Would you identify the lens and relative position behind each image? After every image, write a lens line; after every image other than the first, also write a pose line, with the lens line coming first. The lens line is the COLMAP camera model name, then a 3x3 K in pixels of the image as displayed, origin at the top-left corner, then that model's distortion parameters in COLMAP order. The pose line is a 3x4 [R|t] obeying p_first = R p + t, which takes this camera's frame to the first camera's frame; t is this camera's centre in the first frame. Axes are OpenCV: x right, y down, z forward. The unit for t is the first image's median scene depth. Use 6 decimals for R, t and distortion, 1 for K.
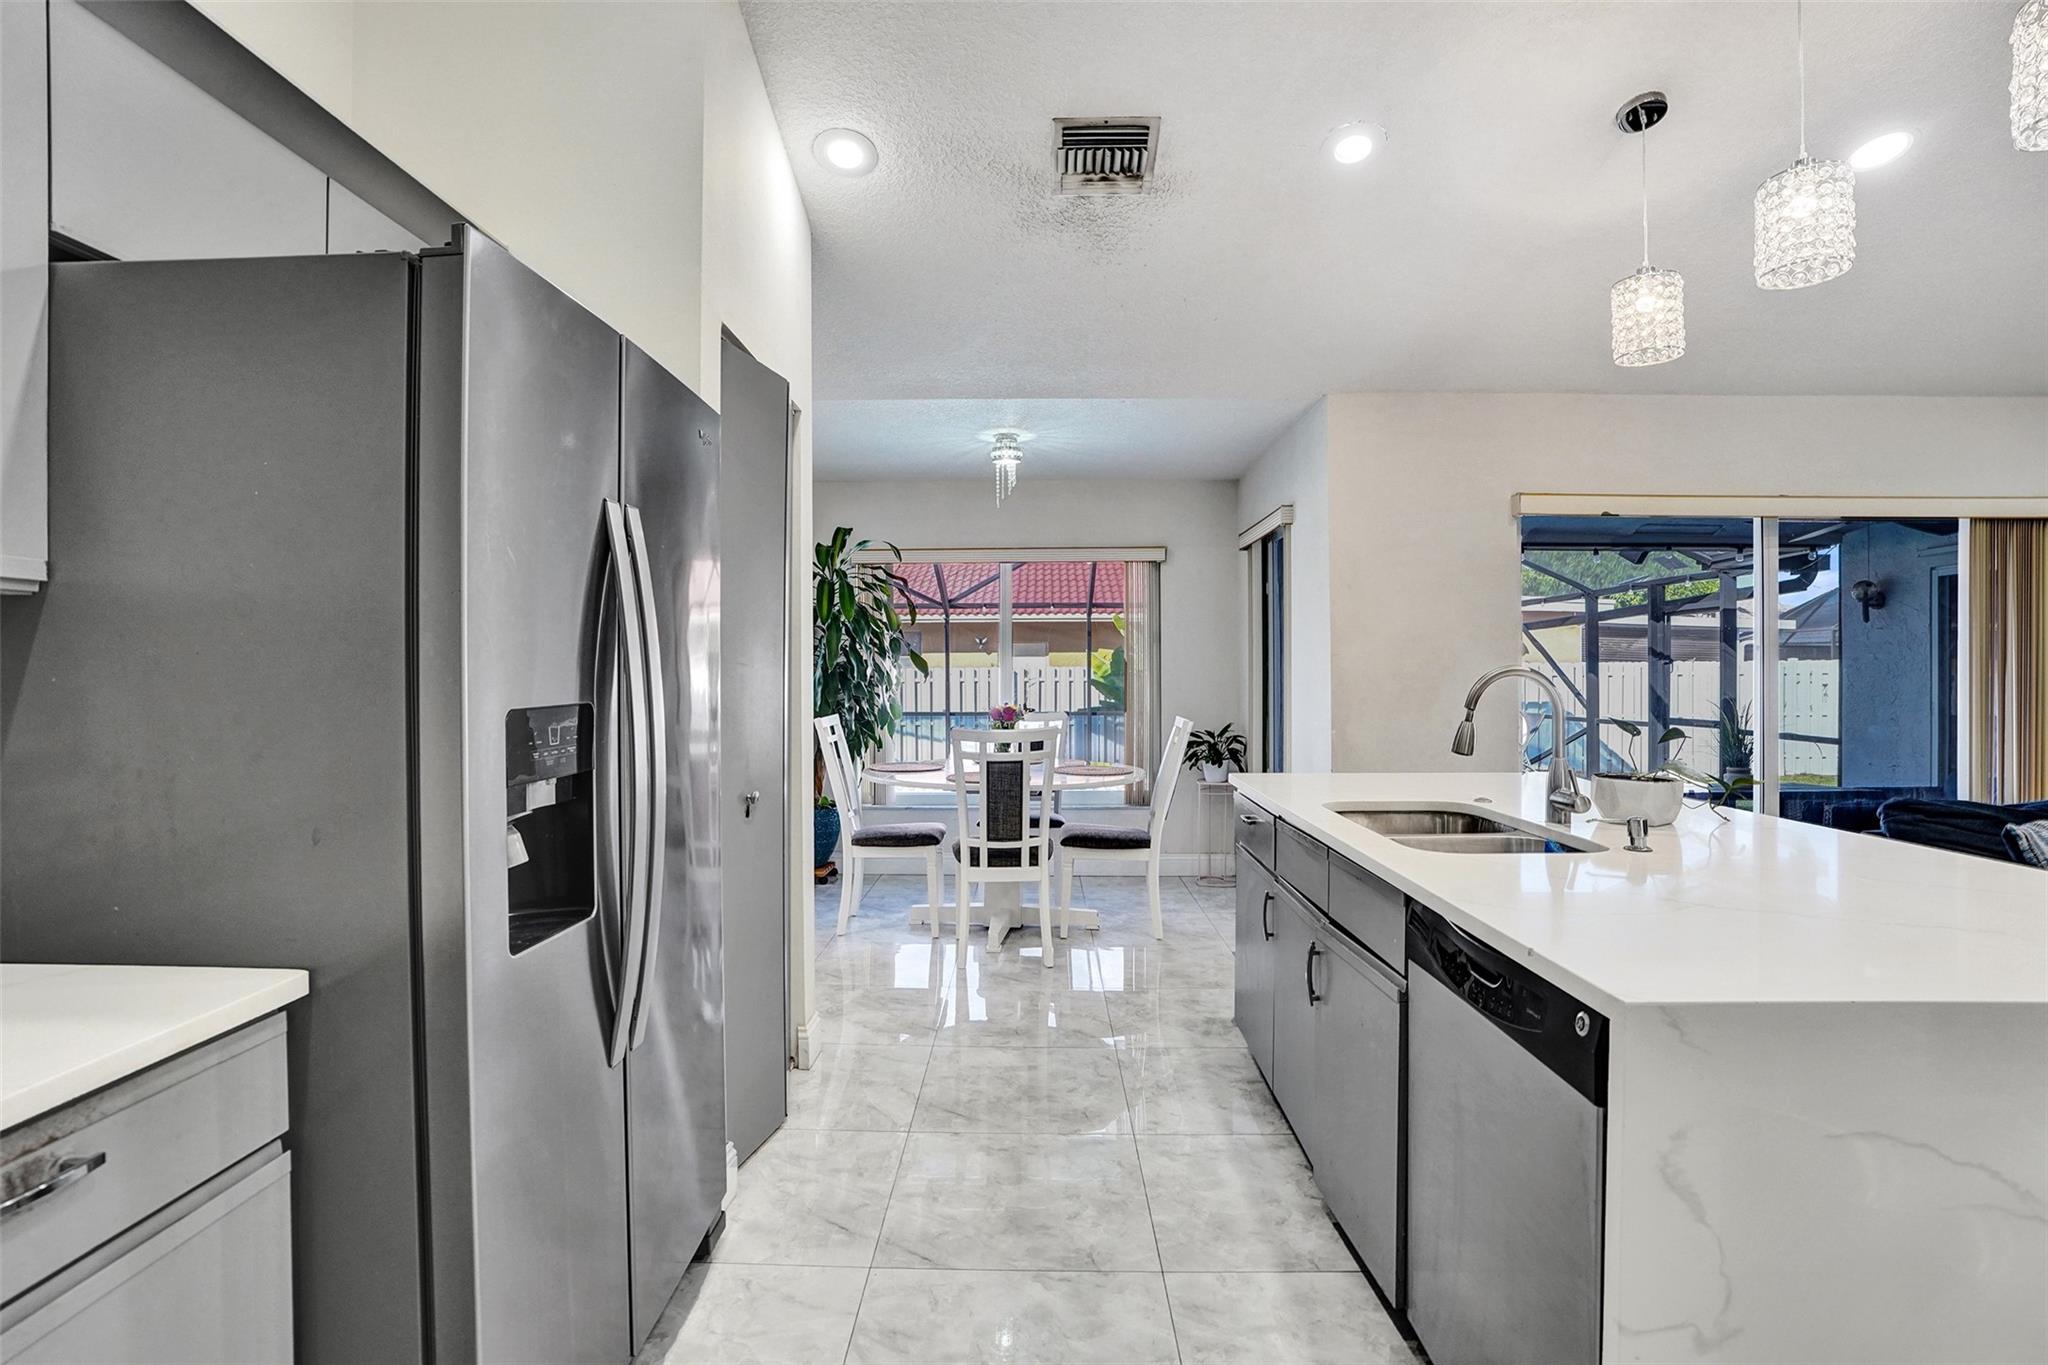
lens RADIAL K [[947.5, 0, 1023.8], [0, 947.5, 681.7], [0, 0, 1]] dist [-0.066619, 0.019298]
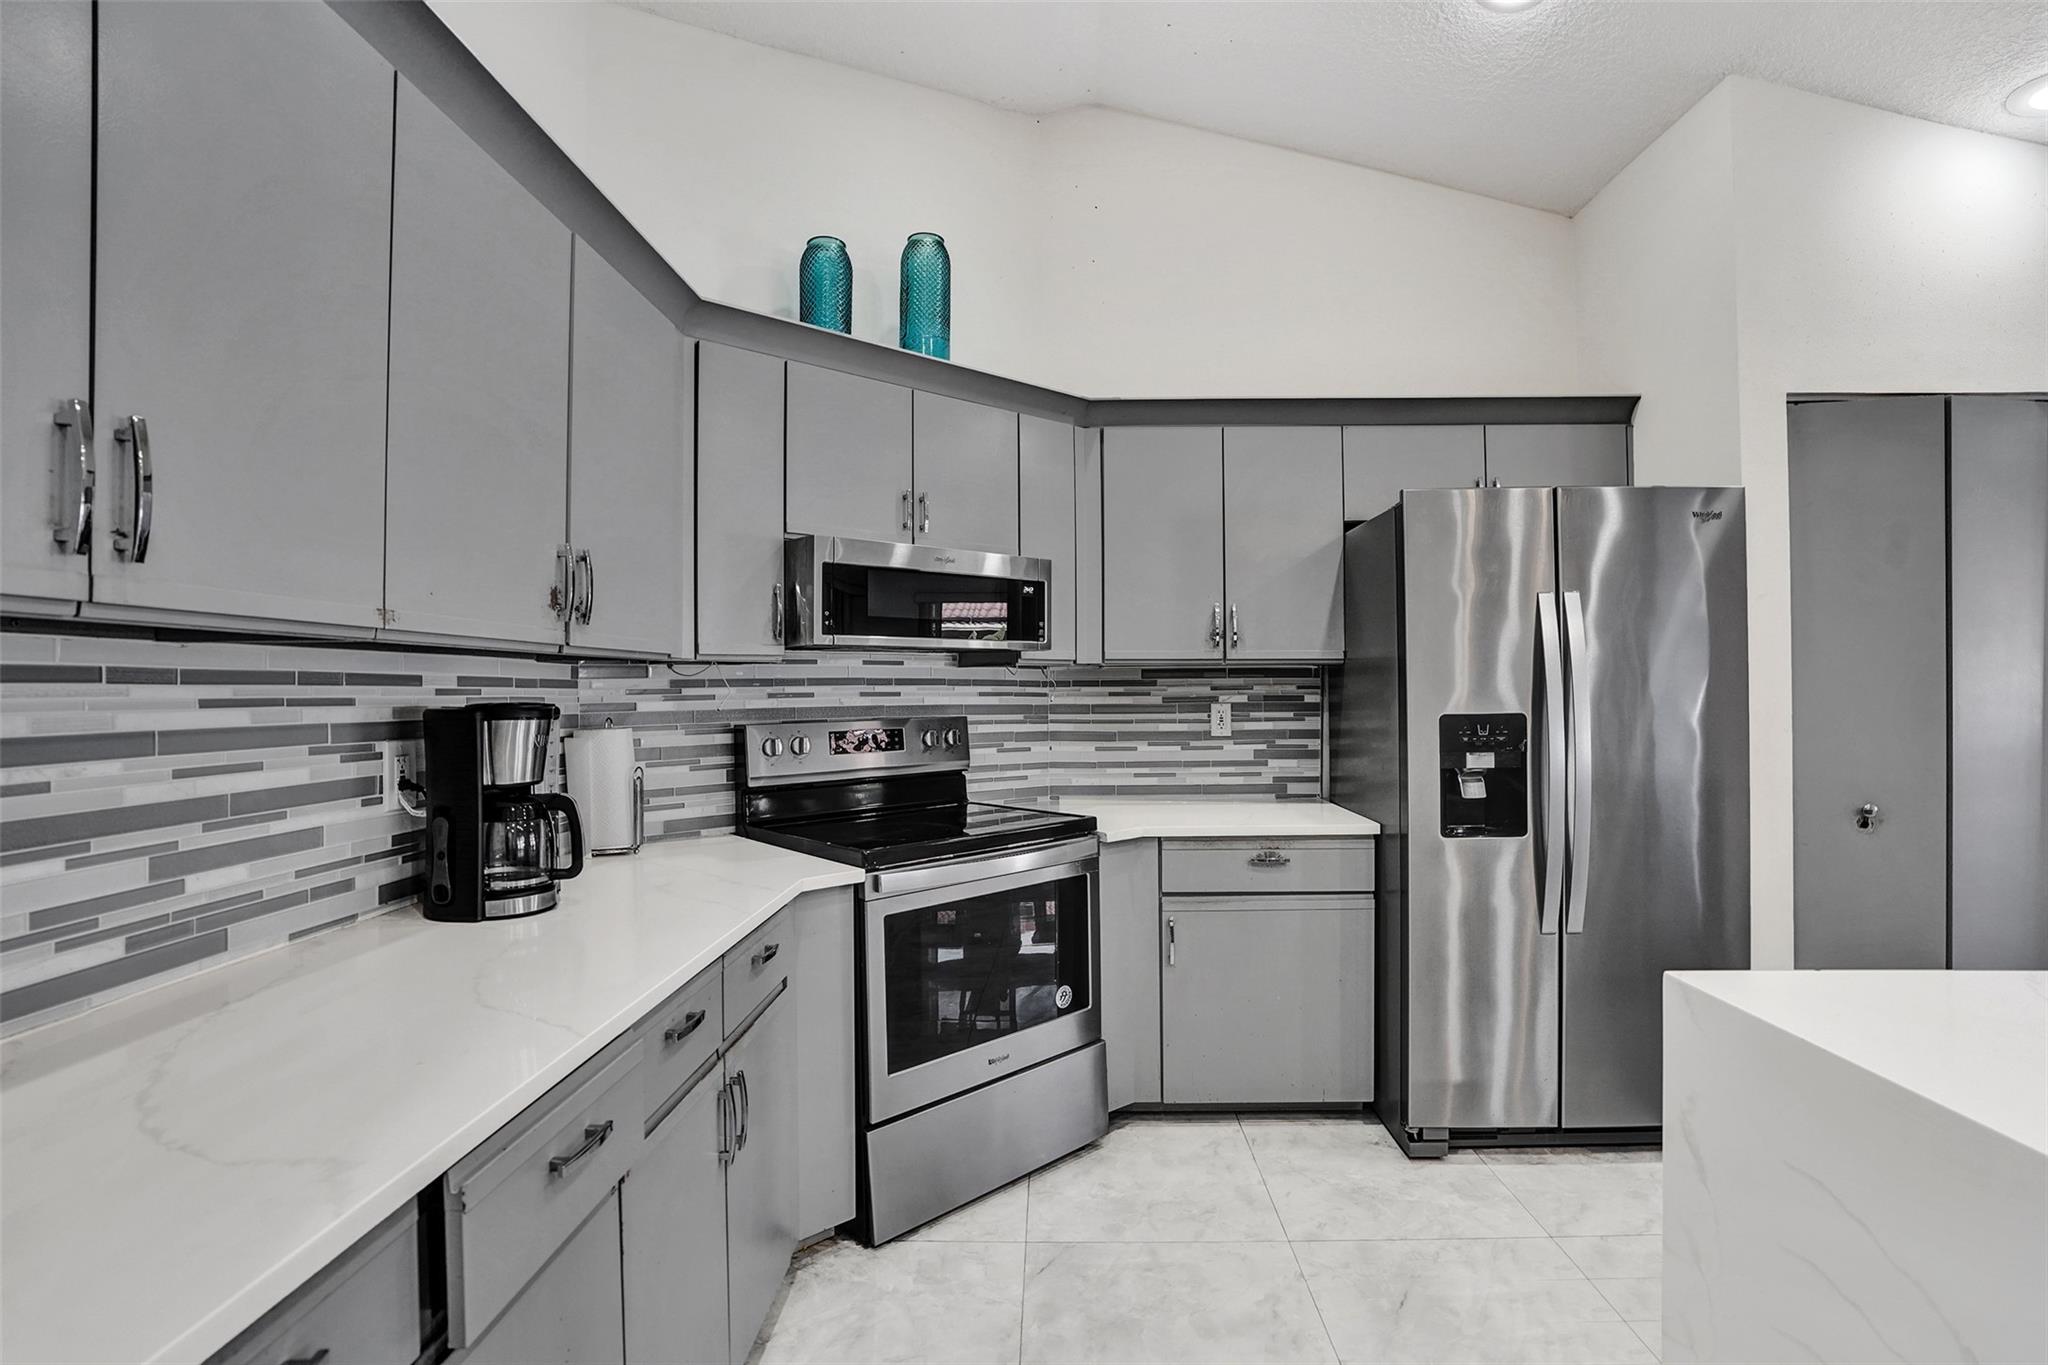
lens RADIAL K [[947.5, 0, 1013.0], [0, 947.5, 685.6], [0, 0, 1]] dist [-0.066619, 0.019298]
pose [[-0.016502, 0.003800, -0.999857, 0.499305], [-0.000716, 0.999992, 0.003812, -0.013402], [0.999864, 0.000779, -0.016499, 0.030610]]
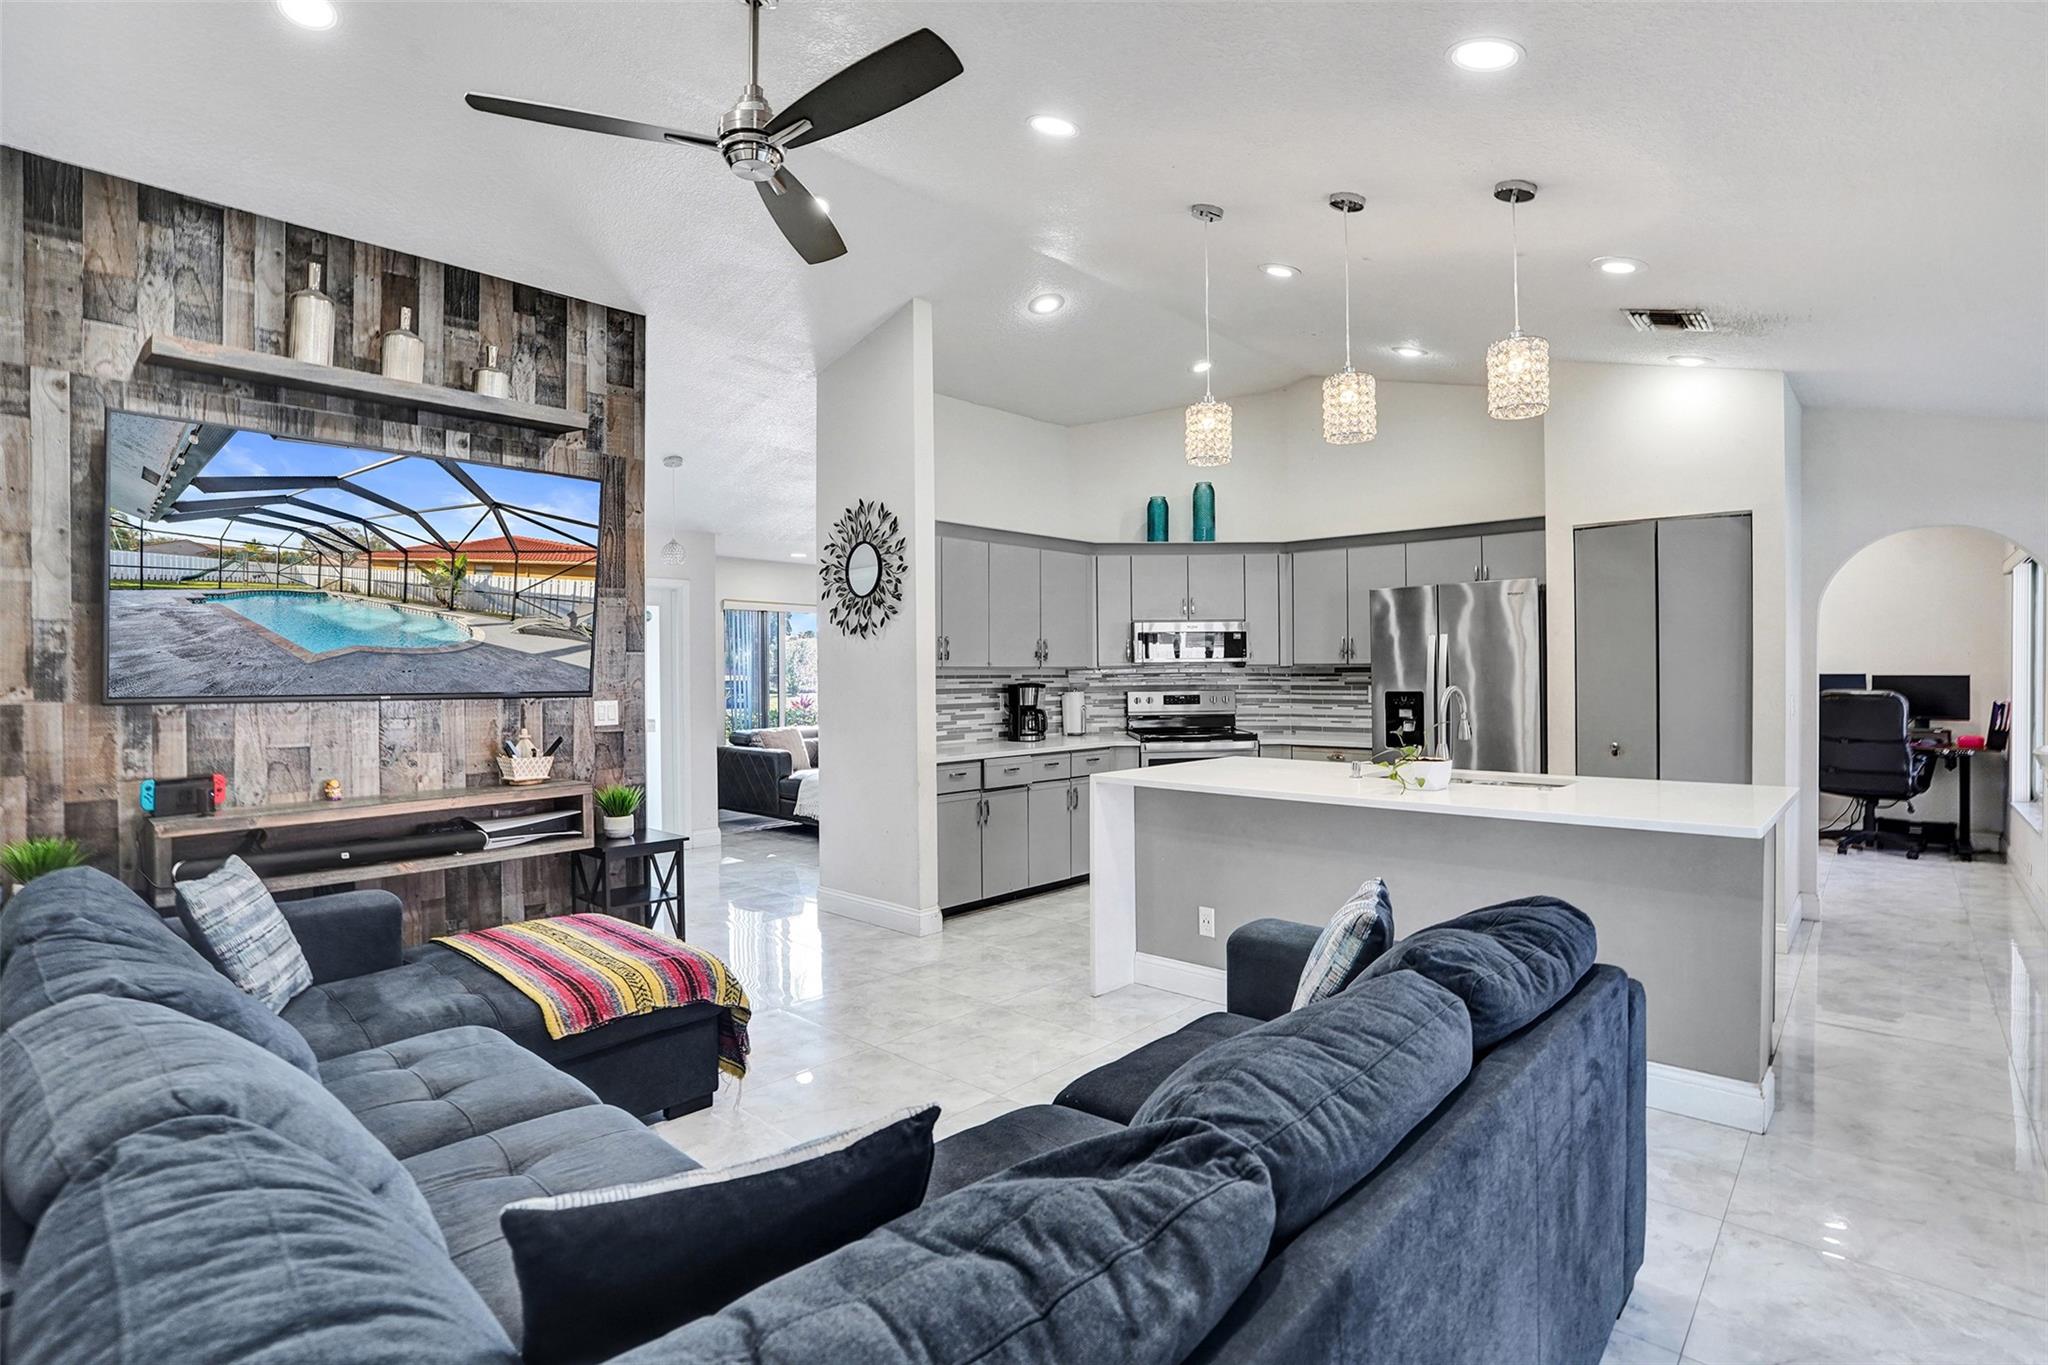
lens RADIAL K [[947.5, 0, 997.6], [0, 947.5, 684.0], [0, 0, 1]] dist [-0.066619, 0.019298]
pose [[-0.682407, 0.022219, -0.730635, 1.267729], [0.007752, 0.999702, 0.023161, -0.039551], [0.730931, 0.010141, -0.682376, 0.837006]]
